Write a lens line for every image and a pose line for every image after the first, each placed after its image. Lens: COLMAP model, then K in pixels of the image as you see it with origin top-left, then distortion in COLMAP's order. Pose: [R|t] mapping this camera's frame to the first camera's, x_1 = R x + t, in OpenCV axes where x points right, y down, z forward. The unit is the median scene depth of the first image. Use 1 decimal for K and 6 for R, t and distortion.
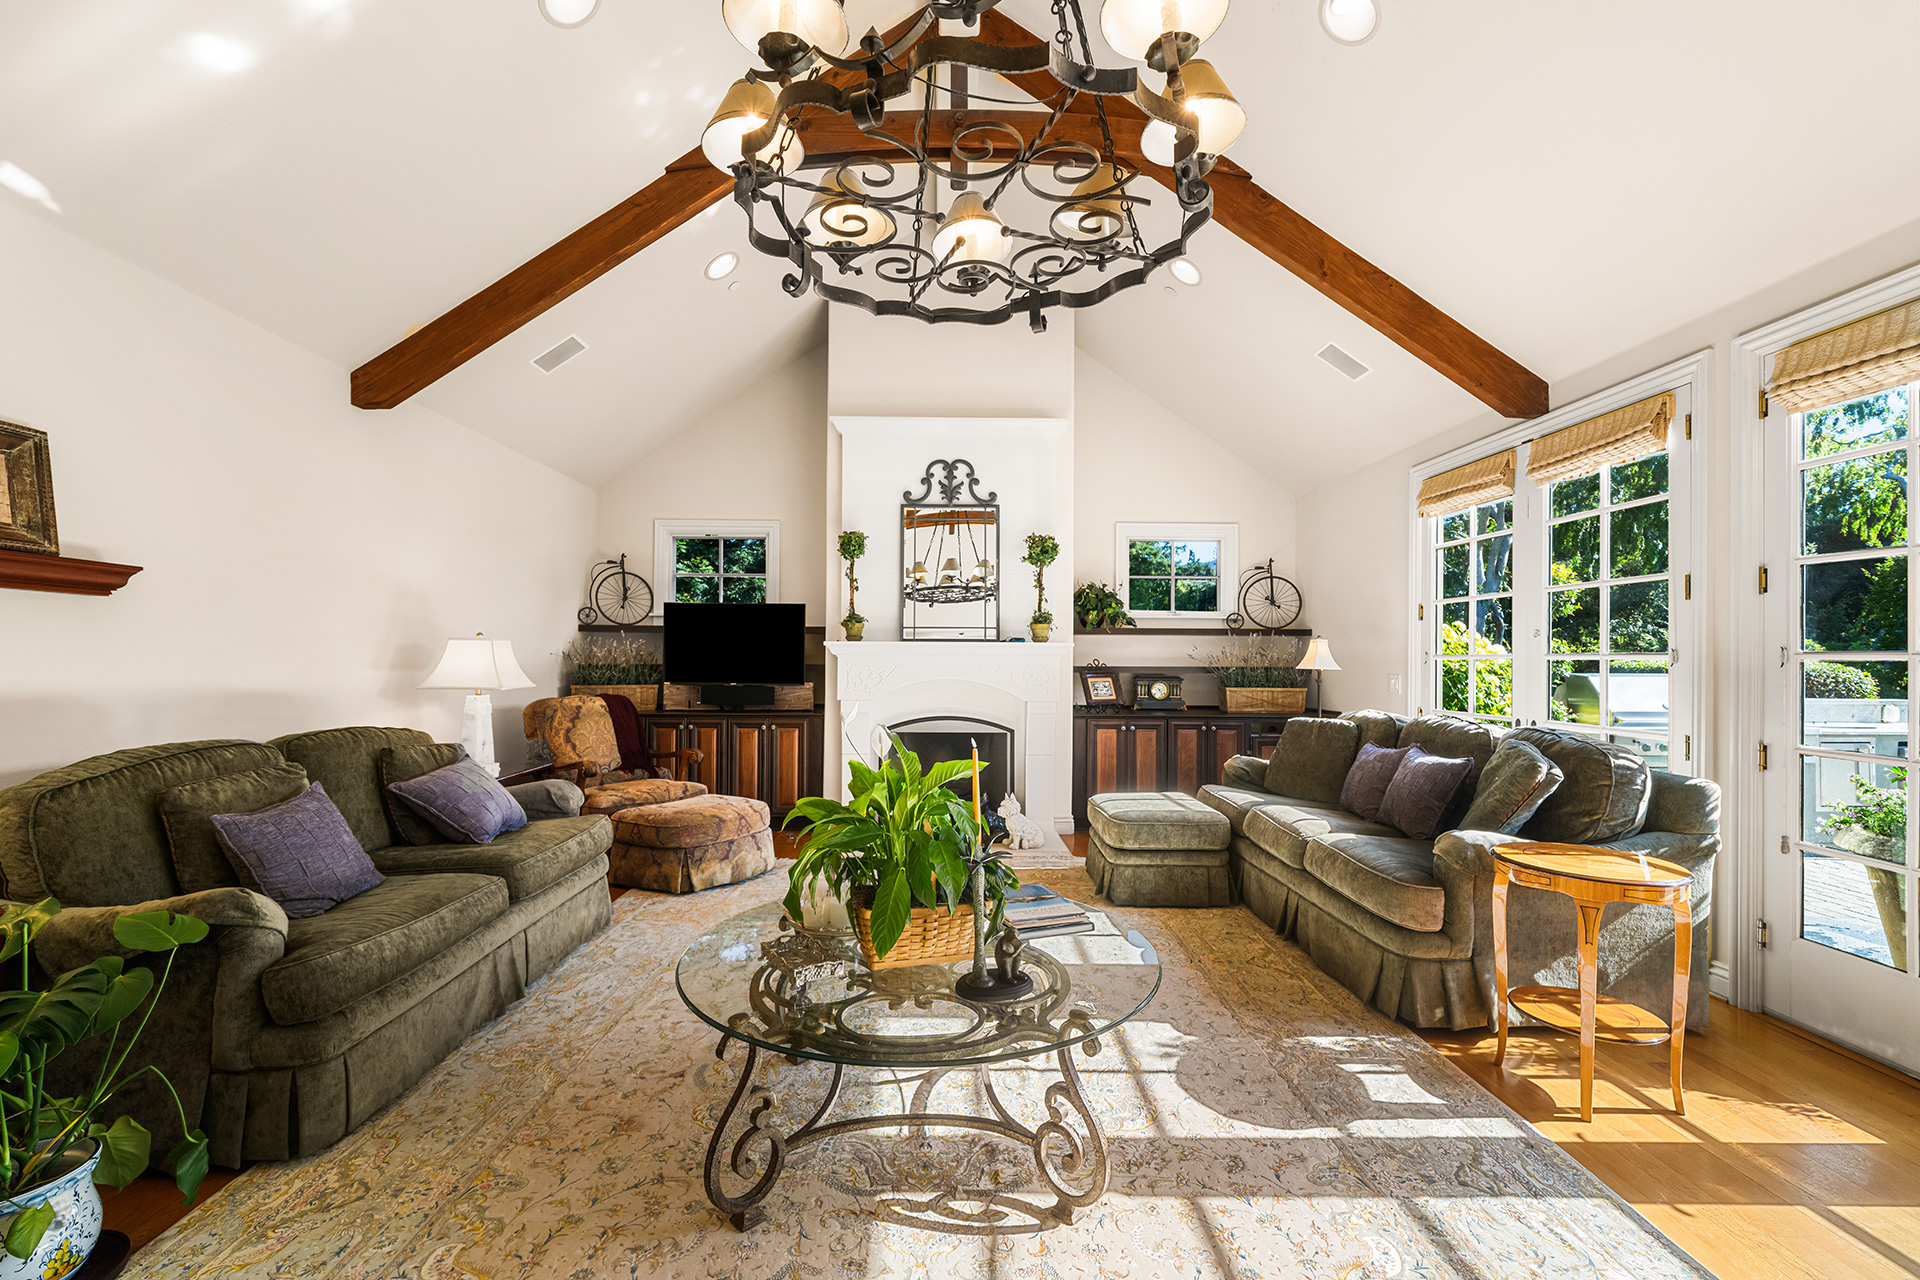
lens RADIAL K [[812.7, 0, 950.2], [0, 812.7, 647.4], [0, 0, 1]] dist [-0.001185, 0.000620]
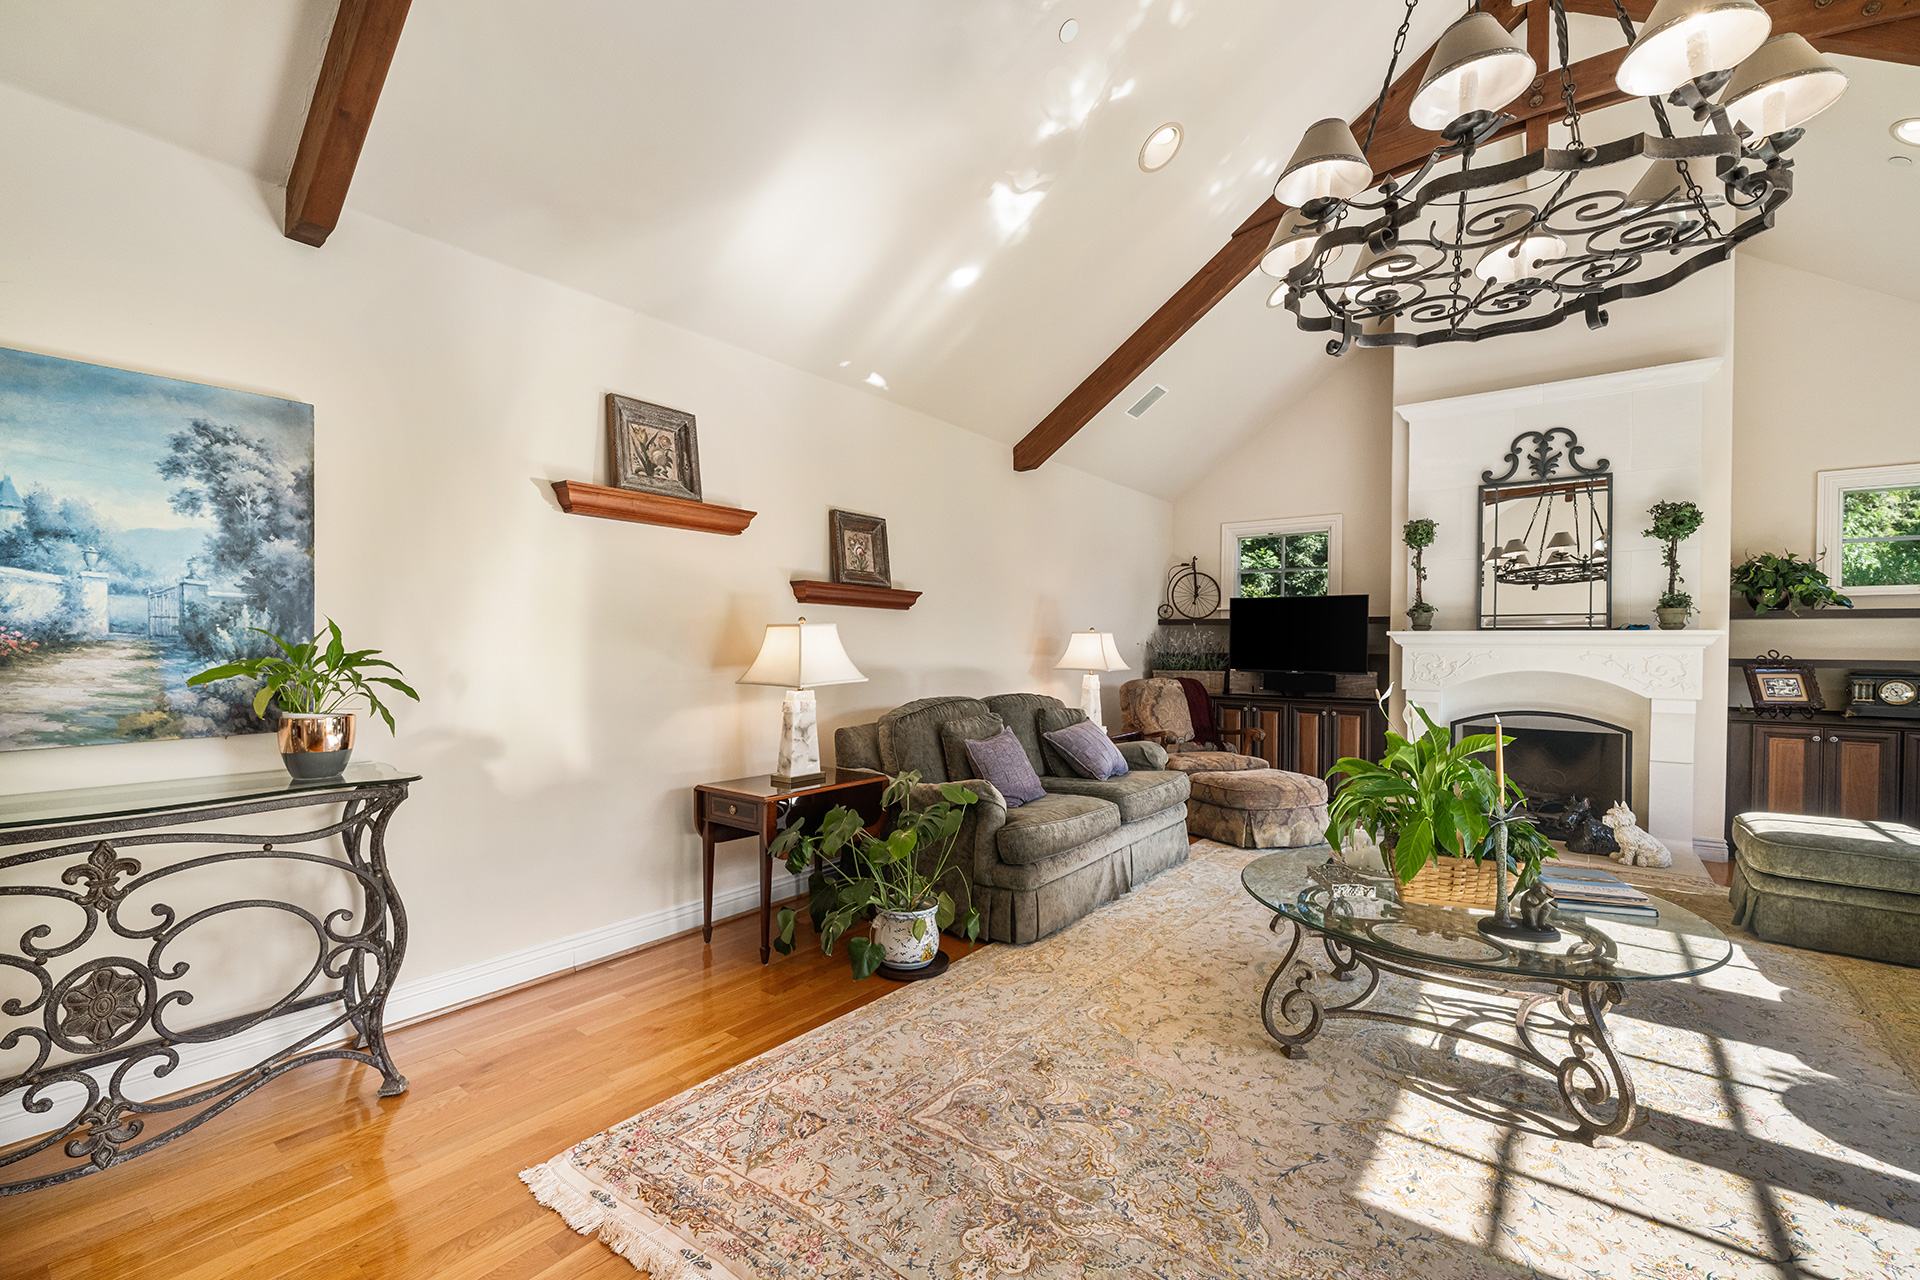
lens RADIAL K [[812.7, 0, 955.3], [0, 812.7, 651.3], [0, 0, 1]] dist [-0.001185, 0.000620]
pose [[0.788200, 0.004844, -0.615401, 0.067982], [0.005640, 0.999870, 0.015094, -0.001161], [0.615394, -0.015368, 0.788070, -0.203516]]
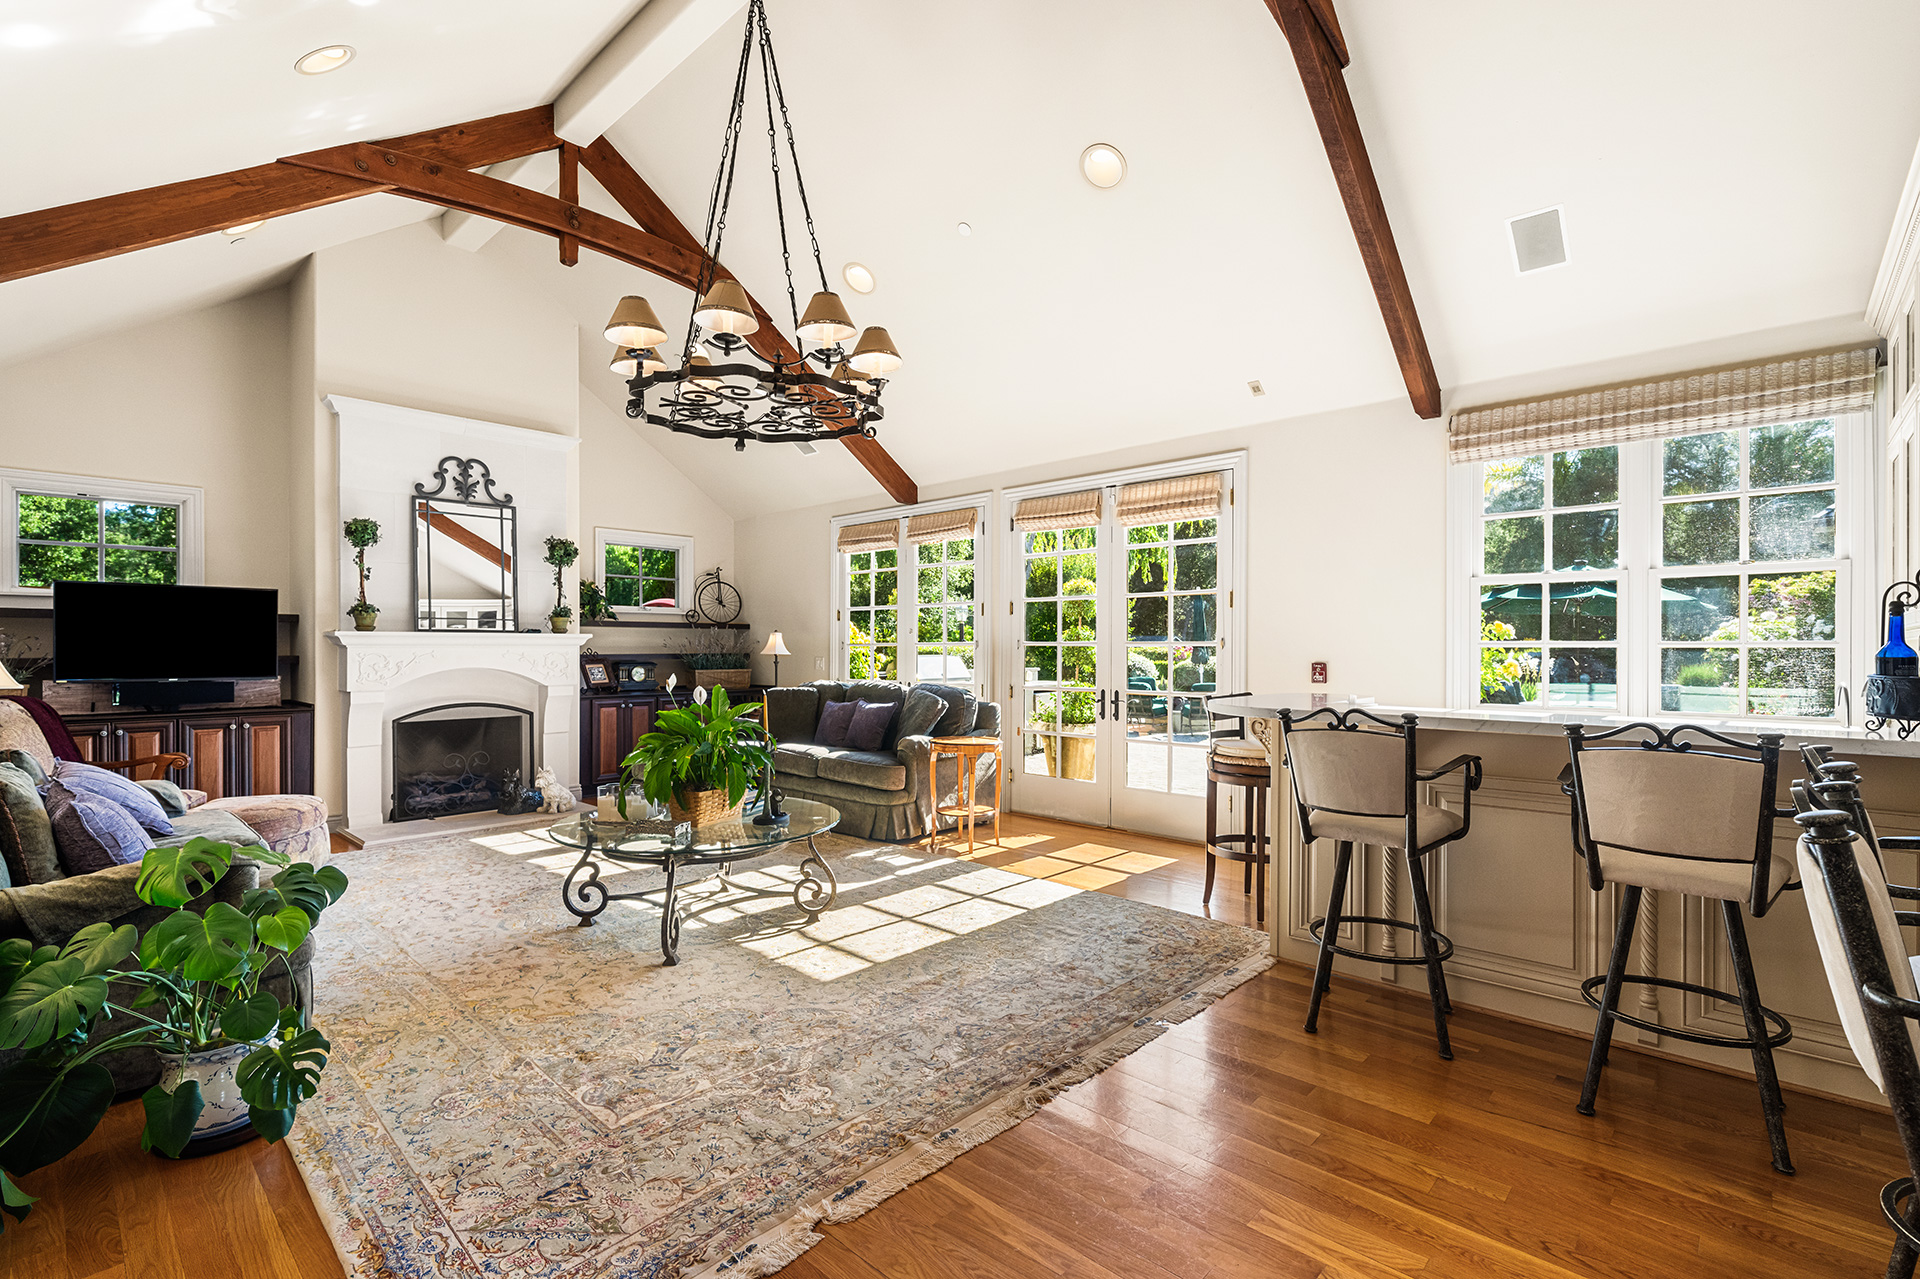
lens RADIAL K [[832.8, 0, 971.3], [0, 832.8, 644.8], [0, 0, 1]] dist [0.000059, 0.000011]
pose [[0.689602, -0.003090, 0.724182, -0.531042], [-0.005155, 0.999945, 0.009176, -0.006374], [-0.724170, -0.010061, 0.689548, -0.347190]]
